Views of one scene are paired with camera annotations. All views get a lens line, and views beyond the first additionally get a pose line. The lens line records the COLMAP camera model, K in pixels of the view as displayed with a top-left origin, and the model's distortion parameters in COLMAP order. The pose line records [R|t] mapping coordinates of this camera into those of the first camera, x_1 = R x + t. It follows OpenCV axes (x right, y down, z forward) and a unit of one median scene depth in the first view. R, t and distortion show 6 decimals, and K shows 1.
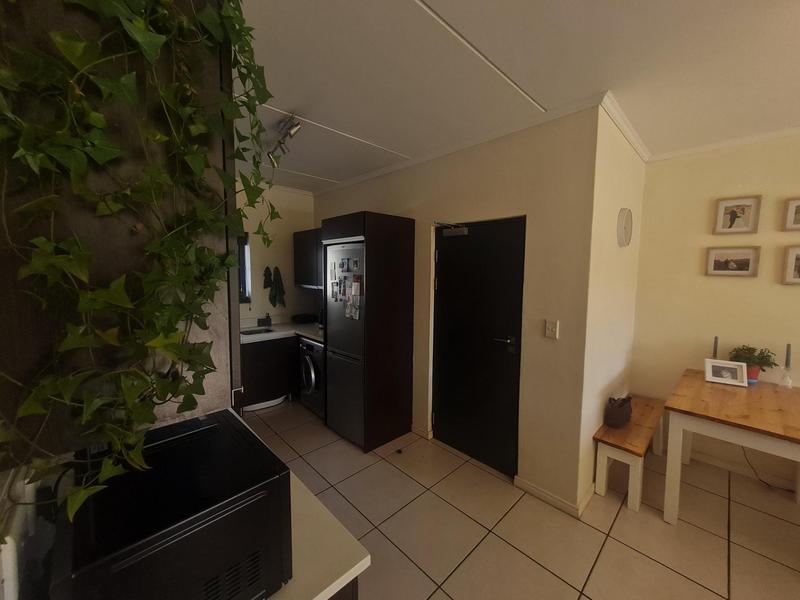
lens RADIAL K [[311.6, 0, 394.4], [0, 311.6, 293.1], [0, 0, 1]] dist [-0.000630, -0.000021]
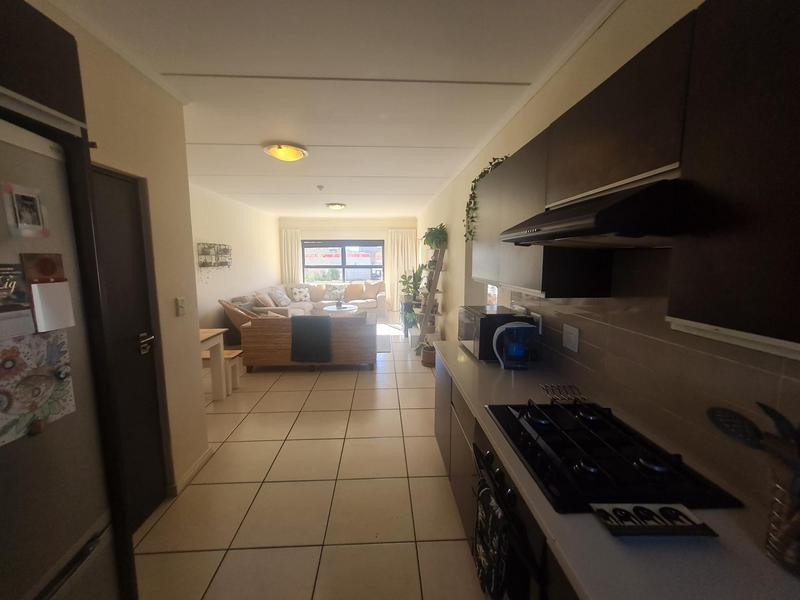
lens RADIAL K [[311.6, 0, 394.4], [0, 311.6, 293.1], [0, 0, 1]] dist [-0.000630, -0.000021]
pose [[-0.762854, -0.085946, 0.640833, -0.517285], [0.039537, 0.983071, 0.178910, -0.061316], [-0.645361, 0.161819, -0.746542, 1.007970]]
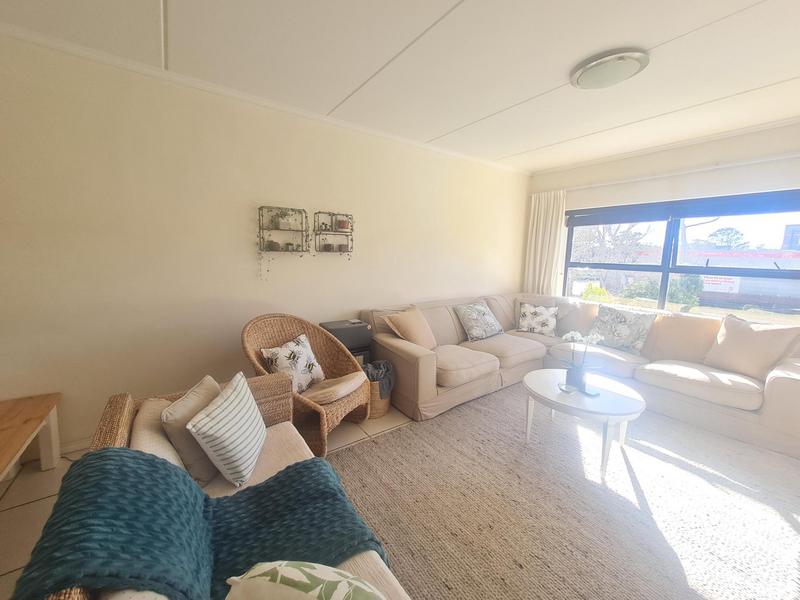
lens RADIAL K [[311.6, 0, 394.4], [0, 311.6, 293.1], [0, 0, 1]] dist [-0.000630, -0.000021]
pose [[0.129190, -0.142250, 0.981364, 0.582000], [0.057171, 0.989080, 0.135842, 0.094047], [-0.989970, 0.038556, 0.135912, -0.216116]]
